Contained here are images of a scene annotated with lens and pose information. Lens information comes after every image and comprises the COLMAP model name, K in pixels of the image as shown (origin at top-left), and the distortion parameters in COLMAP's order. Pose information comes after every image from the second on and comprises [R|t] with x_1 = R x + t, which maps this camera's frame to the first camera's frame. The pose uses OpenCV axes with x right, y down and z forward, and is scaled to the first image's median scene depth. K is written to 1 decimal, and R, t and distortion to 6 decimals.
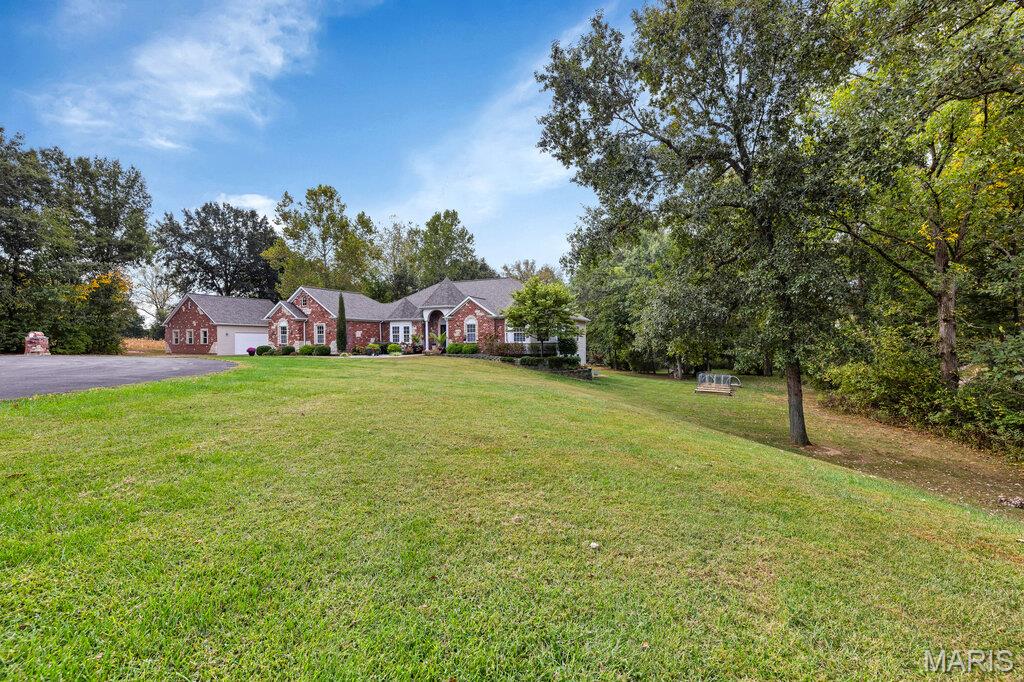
lens RADIAL K [[430.9, 0, 505.4], [0, 430.9, 338.7], [0, 0, 1]] dist [0.000457, 0.000031]
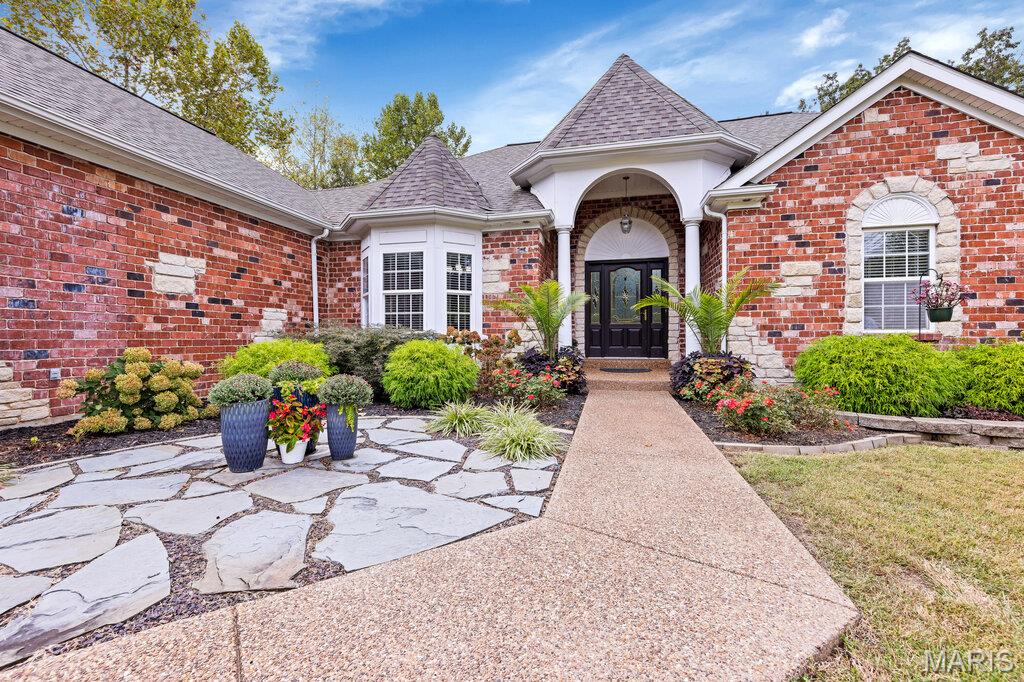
lens RADIAL K [[430.9, 0, 519.2], [0, 430.9, 342.4], [0, 0, 1]] dist [0.000457, 0.000031]
pose [[0.974753, 0.001739, 0.223280, -0.247115], [-0.005580, 0.999847, 0.016570, 0.009764], [-0.223218, -0.017397, 0.974613, 0.795365]]
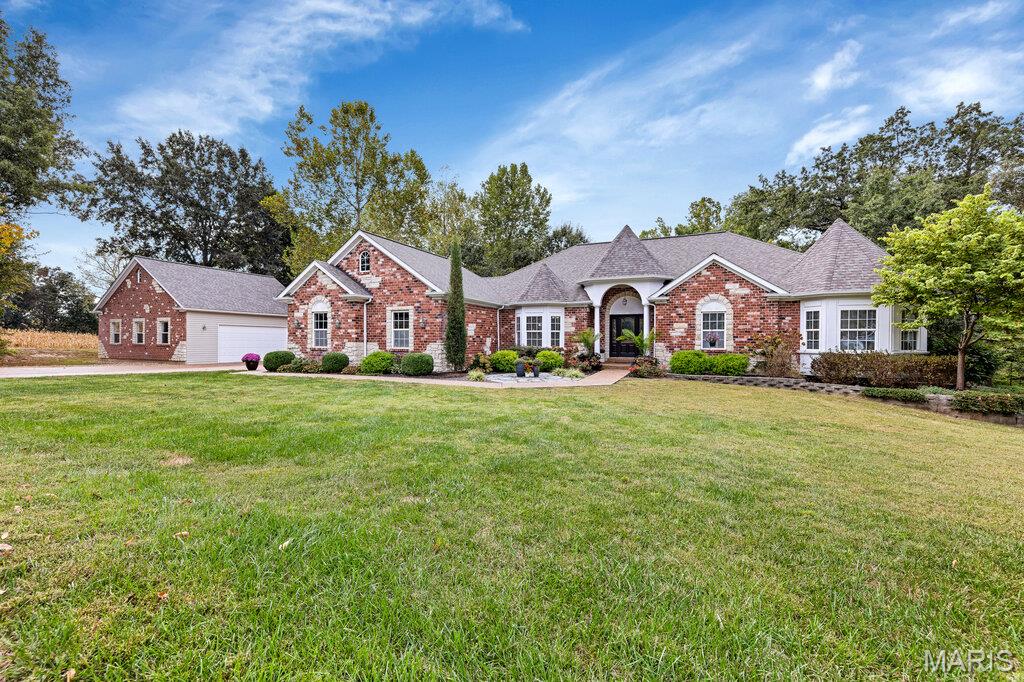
lens RADIAL K [[430.9, 0, 514.3], [0, 430.9, 342.7], [0, 0, 1]] dist [0.000457, 0.000031]
pose [[0.999014, 0.009952, 0.043264, -0.302076], [-0.010508, 0.999865, 0.012644, -0.002491], [-0.043132, -0.013086, 0.998984, 0.477355]]
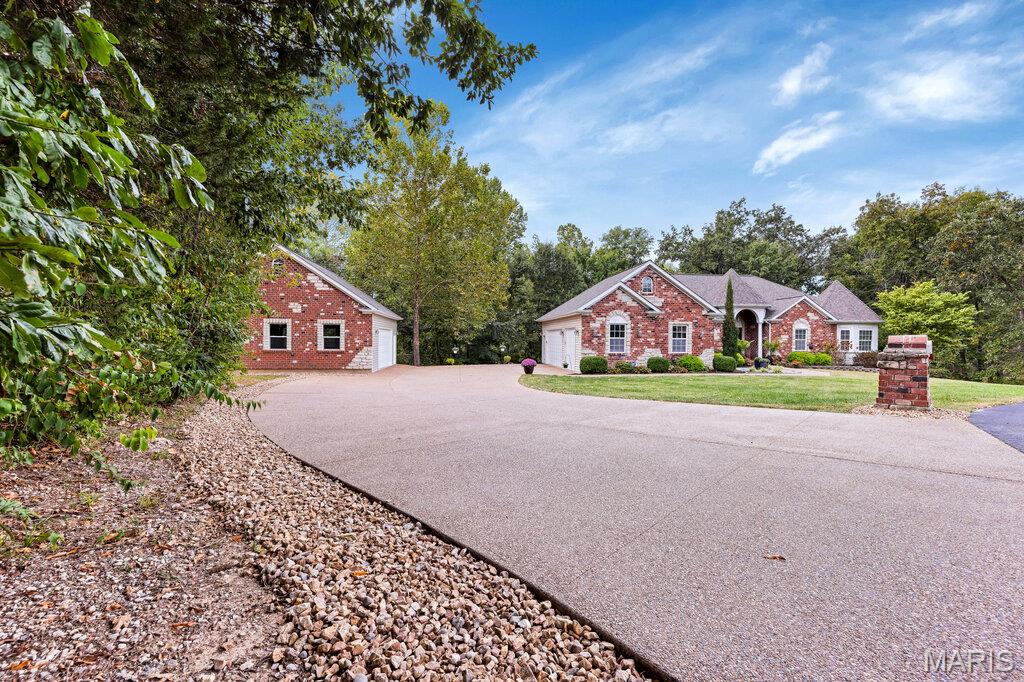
lens RADIAL K [[430.9, 0, 518.3], [0, 430.9, 341.0], [0, 0, 1]] dist [0.000457, 0.000031]
pose [[0.835178, 0.009658, 0.549894, -0.926341], [-0.016584, 0.999833, 0.007627, -0.007070], [-0.549729, -0.015489, 0.835199, 0.552418]]
